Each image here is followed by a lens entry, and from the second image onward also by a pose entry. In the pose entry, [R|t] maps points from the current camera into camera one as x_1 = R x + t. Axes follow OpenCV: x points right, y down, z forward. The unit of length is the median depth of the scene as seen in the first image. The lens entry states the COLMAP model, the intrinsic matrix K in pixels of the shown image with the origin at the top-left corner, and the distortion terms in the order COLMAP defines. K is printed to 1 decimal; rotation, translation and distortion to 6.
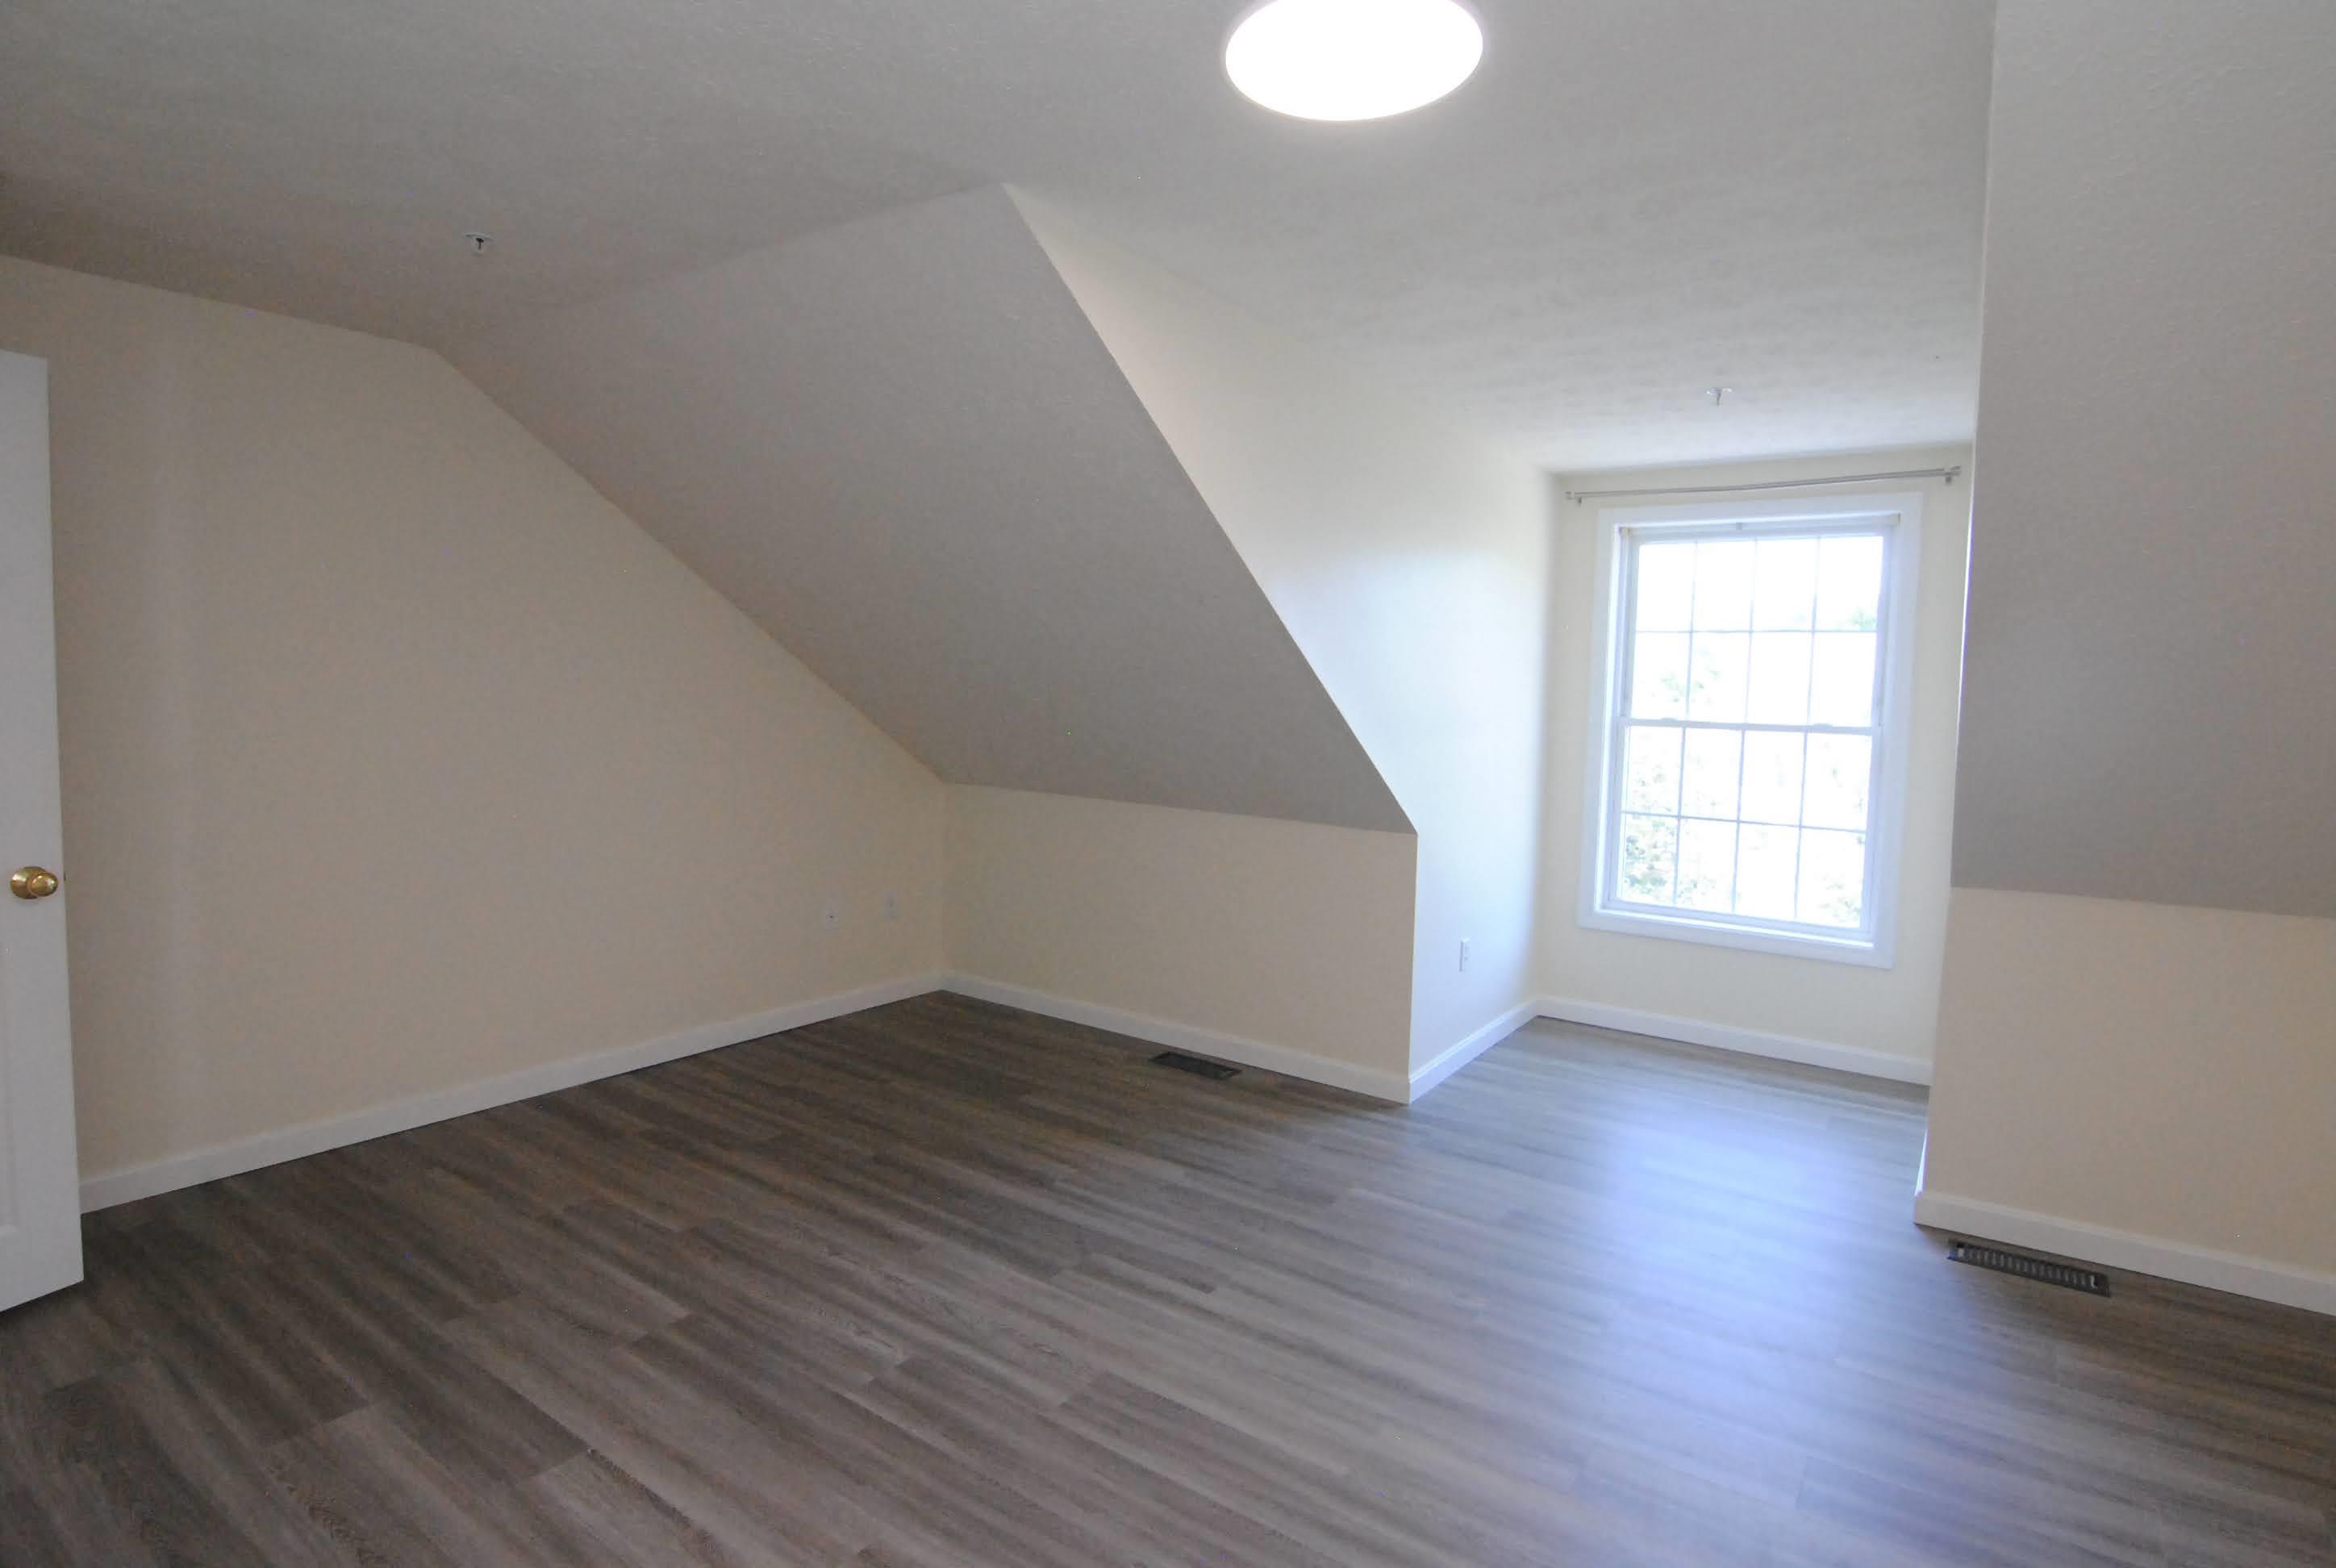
lens RADIAL K [[1201.7, 0, 1170.0], [0, 1201.7, 773.0], [0, 0, 1]] dist [-0.002631, -0.000730]
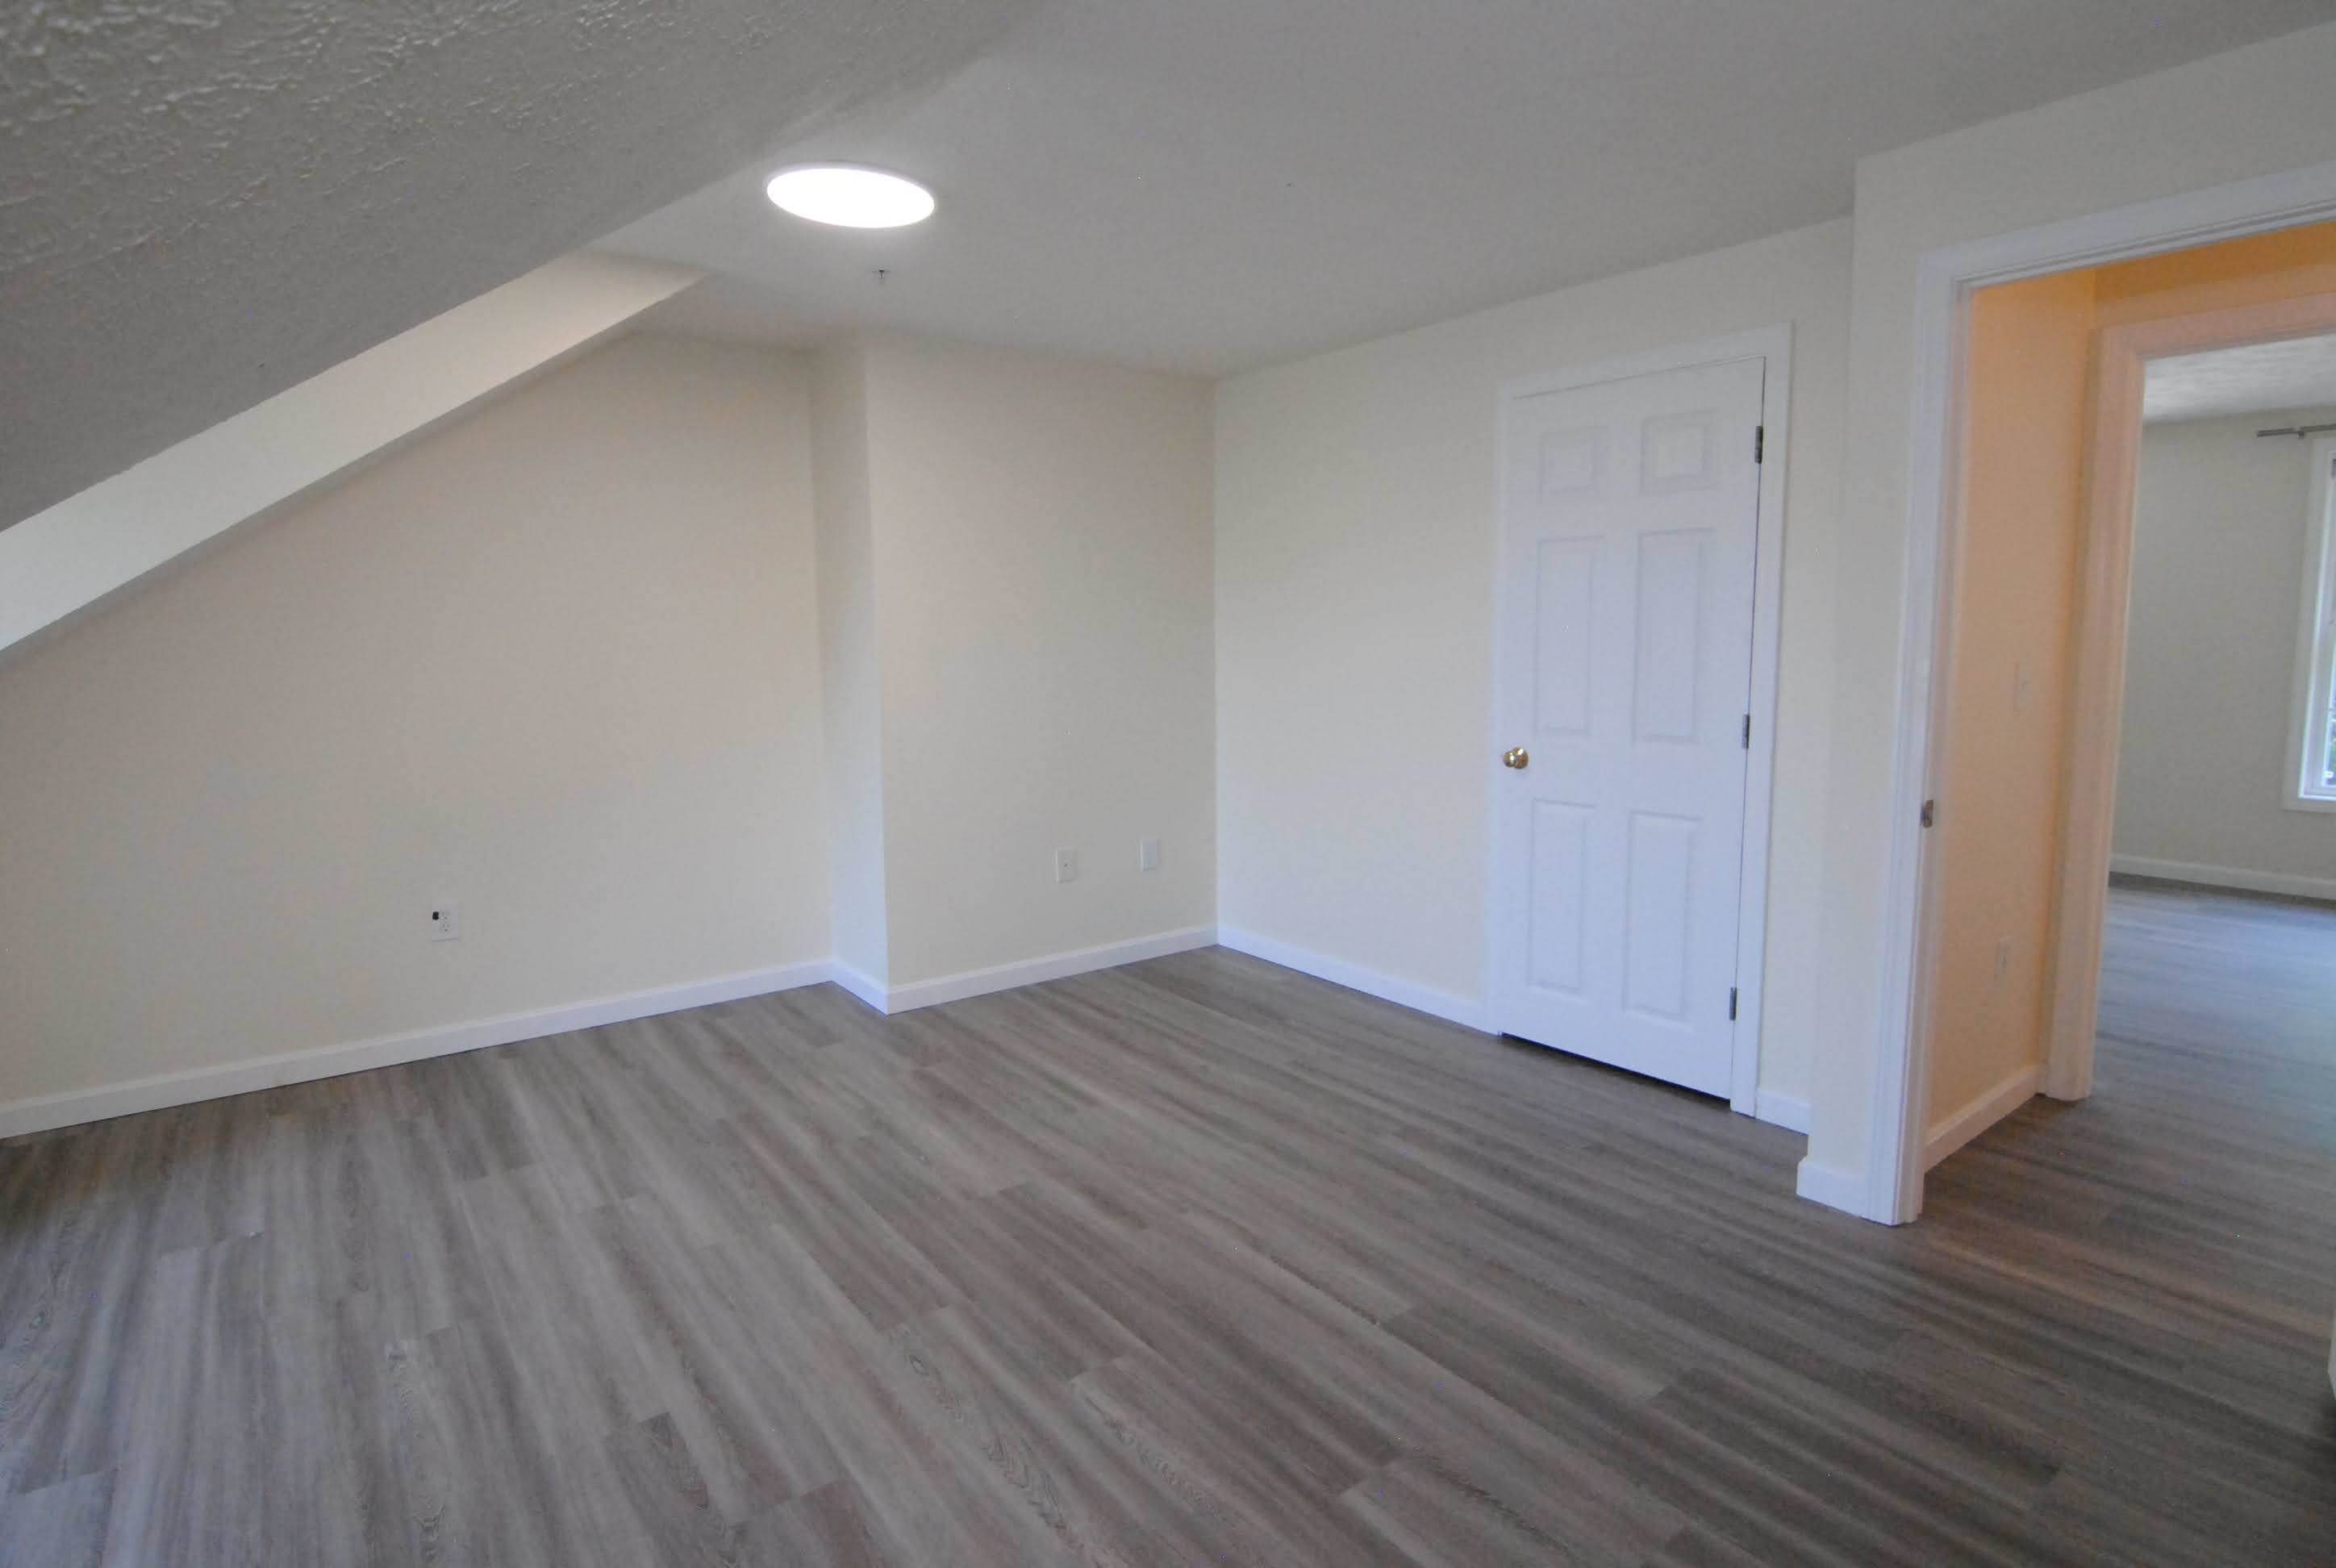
lens RADIAL K [[1201.7, 0, 1170.0], [0, 1201.7, 773.0], [0, 0, 1]] dist [-0.002631, -0.000730]
pose [[-0.953459, -0.050097, 0.297332, -0.536326], [0.007795, 0.981676, 0.190398, -0.108851], [-0.301422, 0.183855, -0.935597, 1.757634]]
